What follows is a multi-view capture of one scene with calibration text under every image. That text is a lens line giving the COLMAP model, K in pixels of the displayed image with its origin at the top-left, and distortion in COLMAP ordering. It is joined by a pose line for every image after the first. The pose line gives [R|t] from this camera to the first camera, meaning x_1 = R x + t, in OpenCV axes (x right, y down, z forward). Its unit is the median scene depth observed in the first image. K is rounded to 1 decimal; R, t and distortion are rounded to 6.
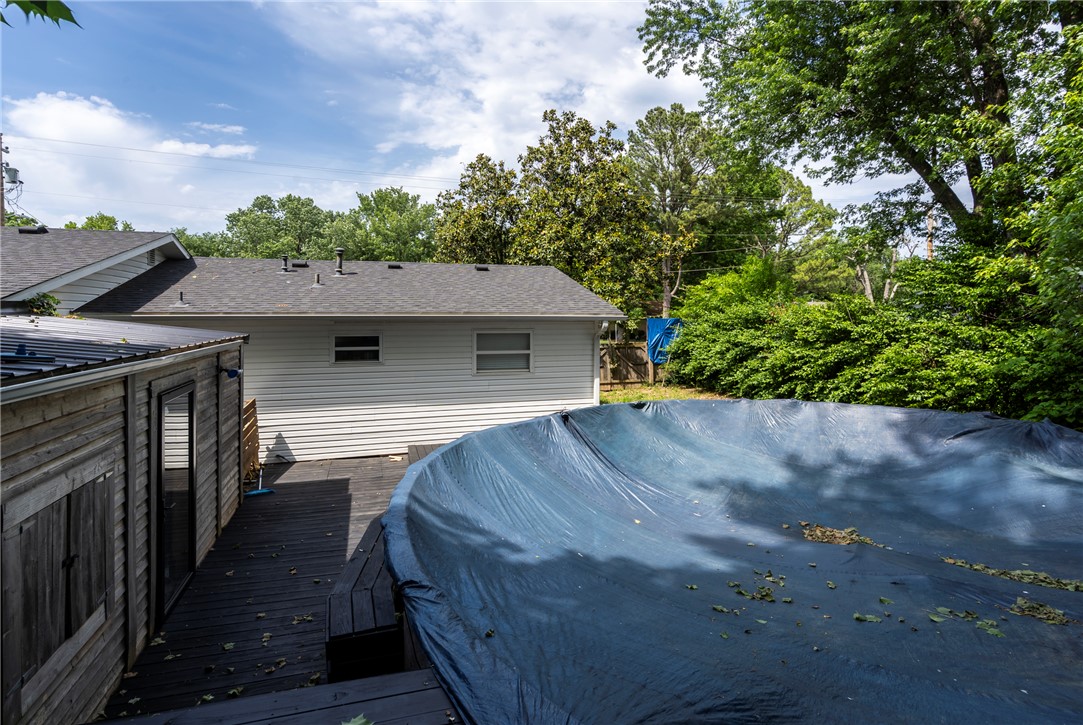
lens RADIAL K [[501.6, 0, 541.5], [0, 501.6, 362.5], [0, 0, 1]] dist [-0.000419, 0.000394]
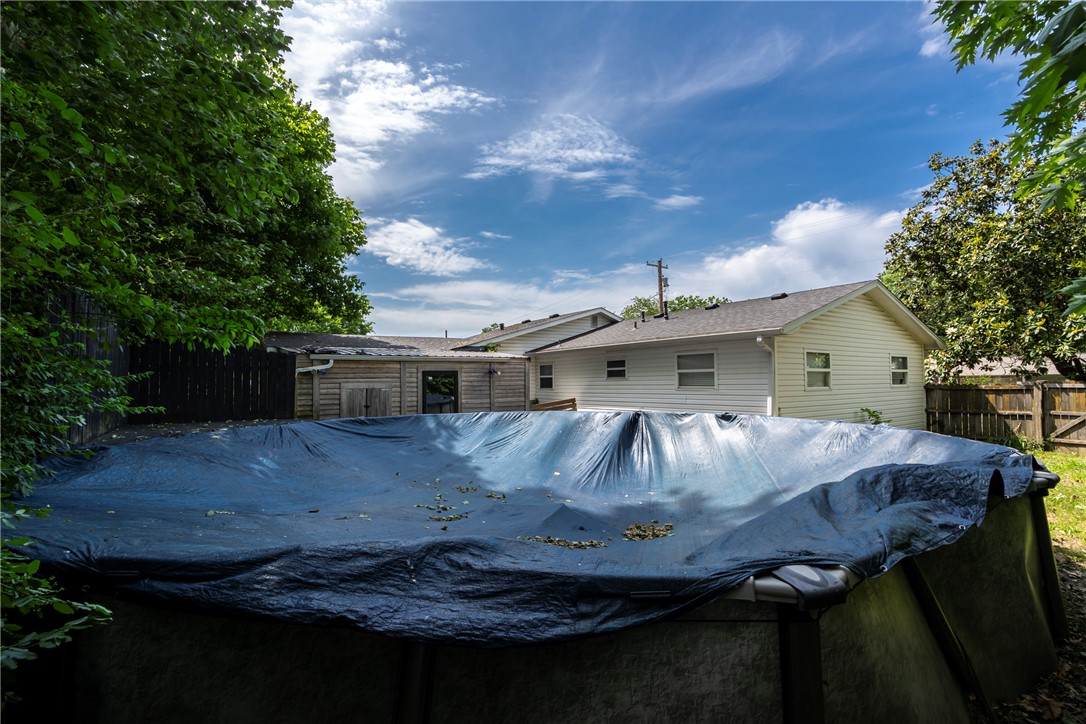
lens RADIAL K [[503.0, 0, 543.0], [0, 503.0, 362.0], [0, 0, 1]] dist [-0.000419, 0.000394]
pose [[0.285901, -0.042267, -0.957326, 0.927614], [-0.078422, 0.994644, -0.067335, 0.064287], [0.955045, 0.094327, 0.281055, 0.352724]]
